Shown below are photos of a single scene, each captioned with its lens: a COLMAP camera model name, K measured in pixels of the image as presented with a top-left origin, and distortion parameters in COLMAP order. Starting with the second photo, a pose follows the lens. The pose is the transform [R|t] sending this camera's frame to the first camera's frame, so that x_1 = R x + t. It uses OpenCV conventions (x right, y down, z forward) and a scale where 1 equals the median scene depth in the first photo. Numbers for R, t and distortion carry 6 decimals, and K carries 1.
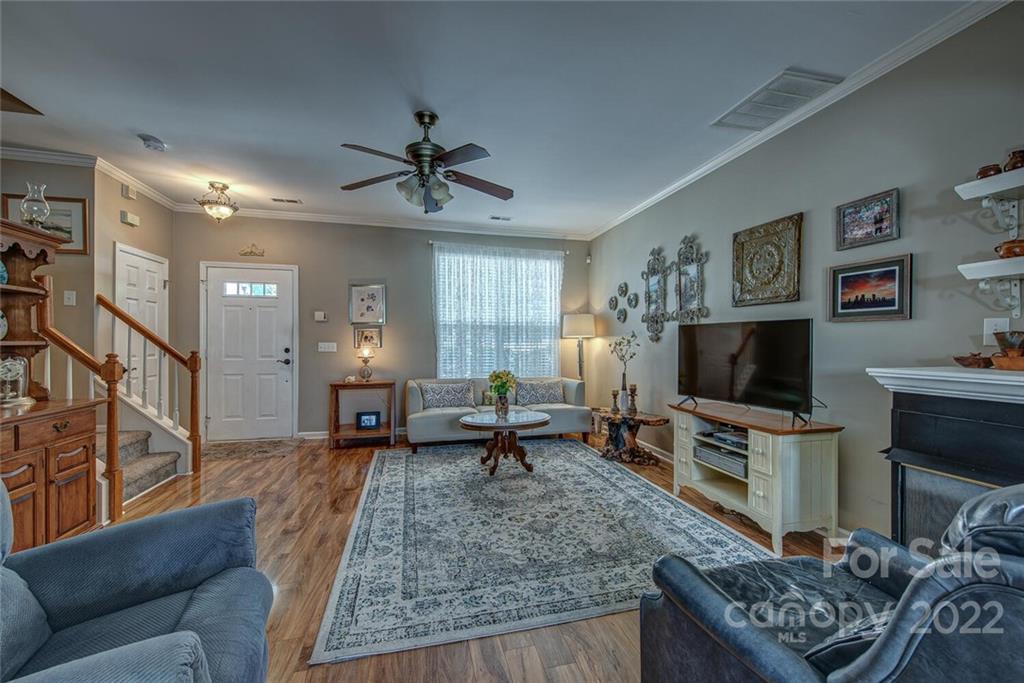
lens RADIAL K [[402.9, 0, 509.3], [0, 402.9, 344.2], [0, 0, 1]] dist [0.000294, -0.002174]
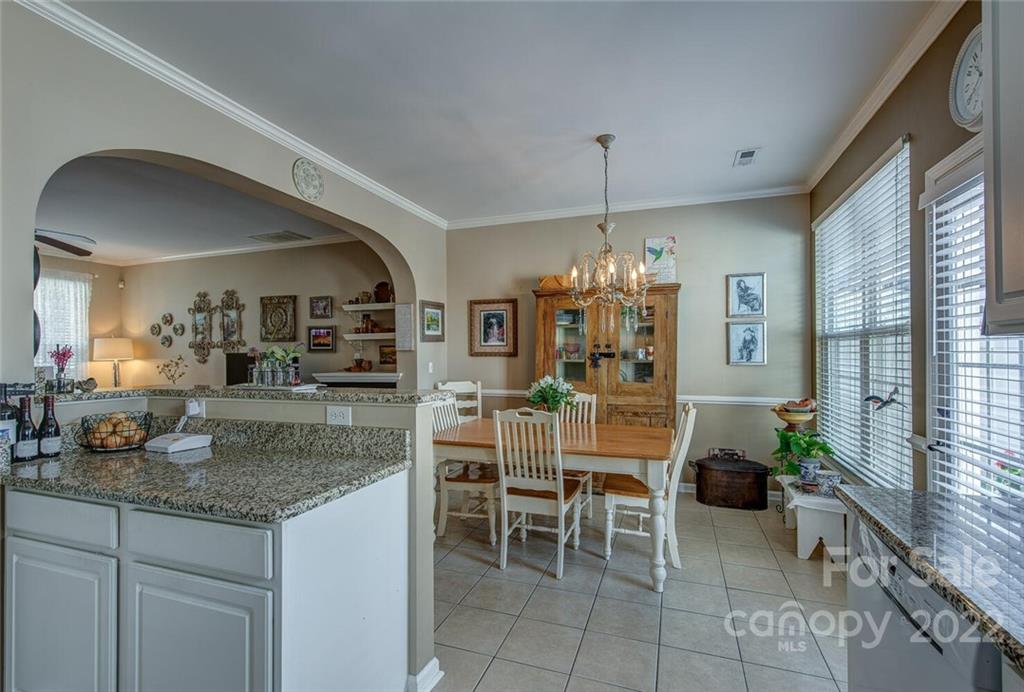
lens RADIAL K [[474.4, 0, 510.0], [0, 474.4, 352.9], [0, 0, 1]] dist [0.011471, -0.003405]
pose [[0.547456, -0.007482, 0.836801, -0.389862], [0.018192, 0.999830, -0.002962, -0.017175], [-0.836637, 0.016845, 0.547499, -0.693310]]
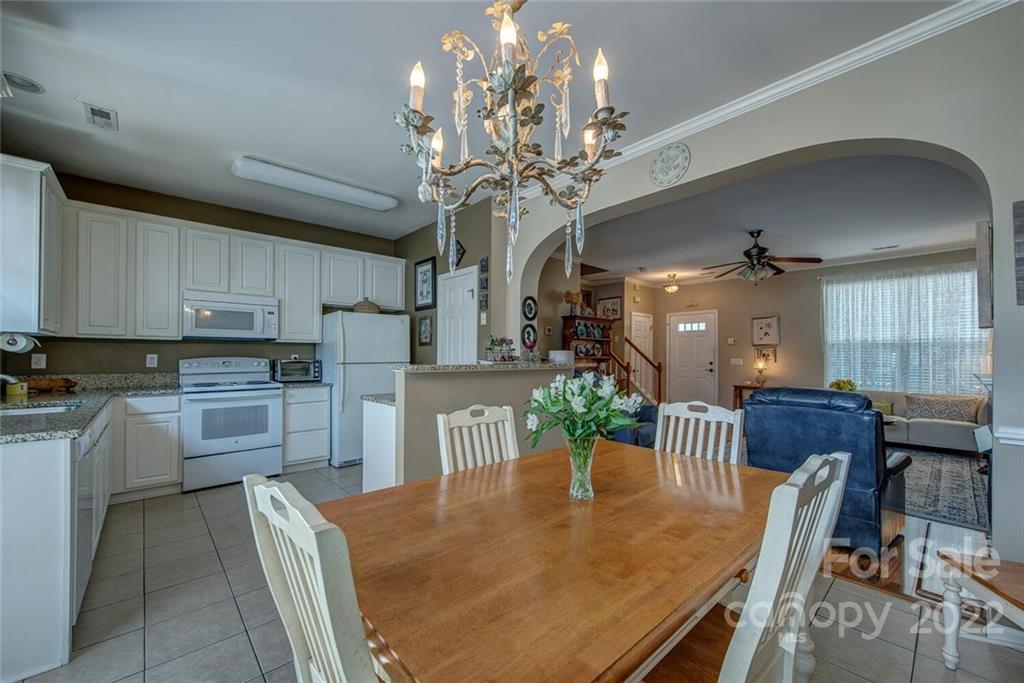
lens RADIAL K [[402.9, 0, 518.4], [0, 402.9, 353.8], [0, 0, 1]] dist [0.000294, -0.002174]
pose [[0.480711, -0.007599, -0.876846, 0.561492], [-0.009683, 0.999855, -0.013974, 0.008843], [0.876826, 0.015208, 0.480568, -0.513285]]
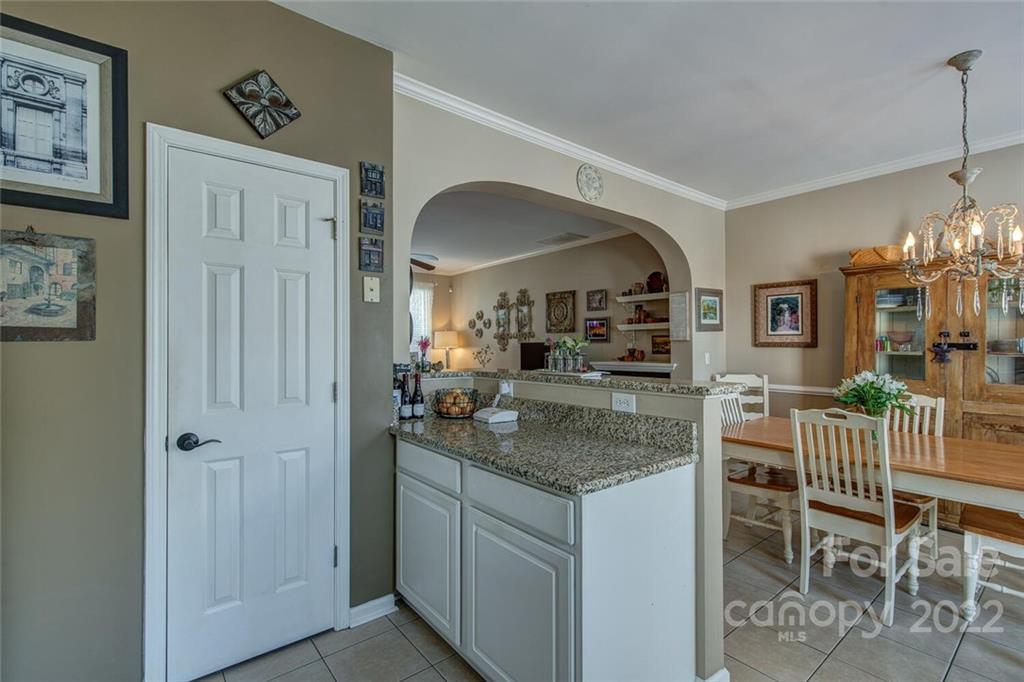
lens RADIAL K [[468.8, 0, 509.2], [0, 468.8, 341.4], [0, 0, 1]] dist [0.004611, -0.002365]
pose [[0.904994, -0.004561, 0.425399, -0.402232], [0.012025, 0.999817, -0.014863, -0.017113], [-0.425254, 0.018566, 0.904884, -0.682720]]
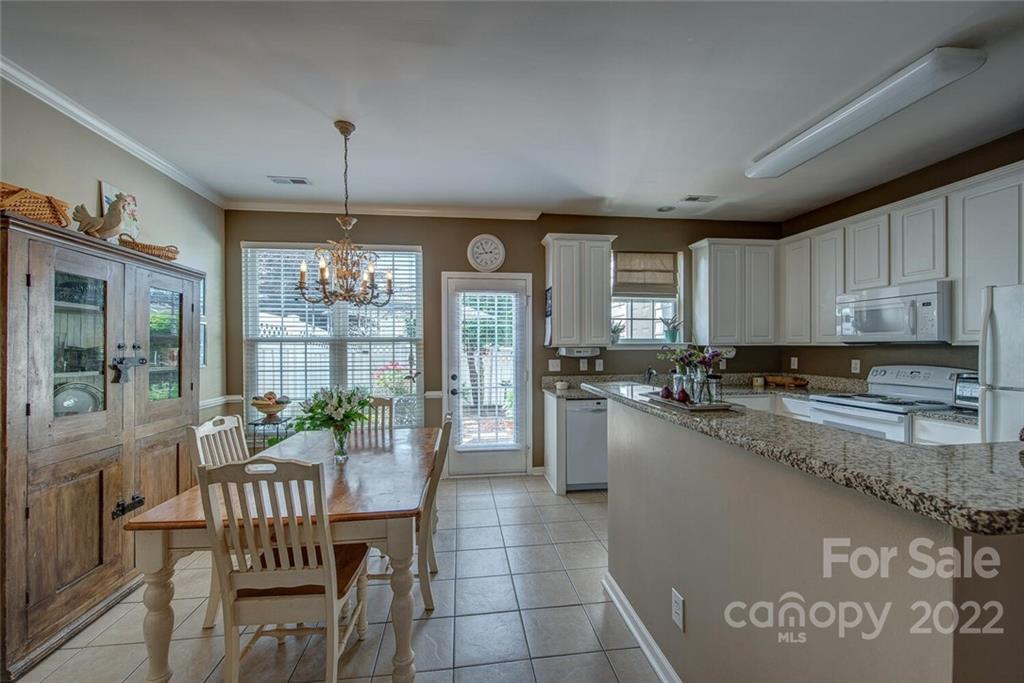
lens RADIAL K [[402.9, 0, 515.8], [0, 402.9, 349.9], [0, 0, 1]] dist [0.000294, -0.002174]
pose [[-0.993860, -0.001266, 0.110636, 0.016215], [0.001331, 0.999726, 0.023391, -0.039117], [-0.110635, 0.023394, -0.993586, 0.179940]]
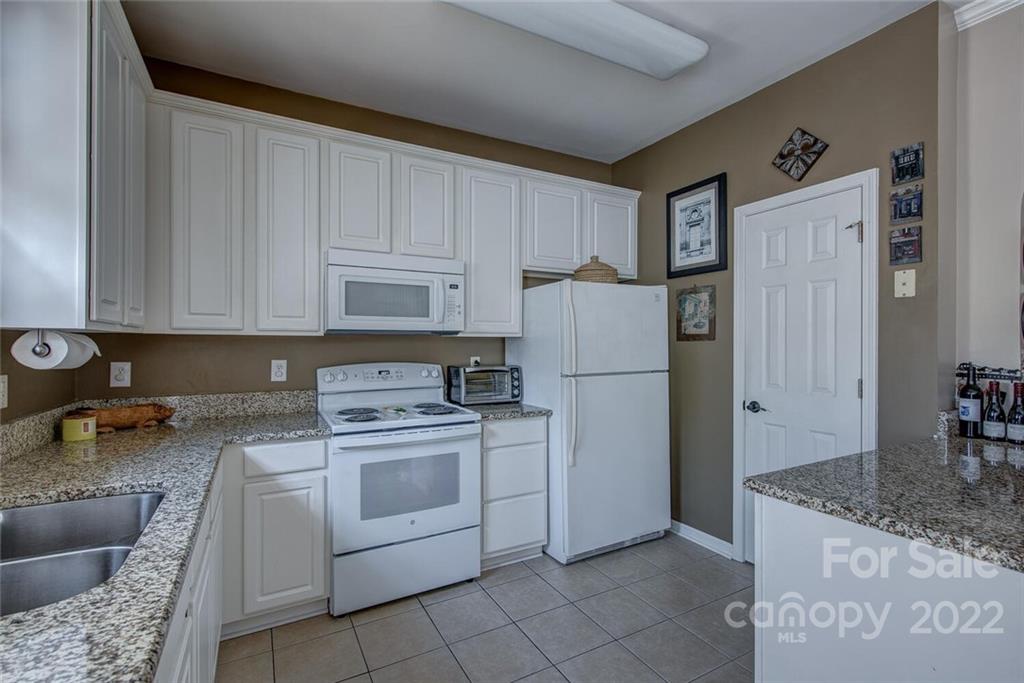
lens RADIAL K [[468.8, 0, 514.2], [0, 468.8, 342.2], [0, 0, 1]] dist [0.004611, -0.002365]
pose [[0.255391, -0.007078, -0.966812, 0.060008], [-0.009228, 0.999910, -0.009758, -0.015678], [0.966794, 0.011414, 0.255303, -0.657537]]
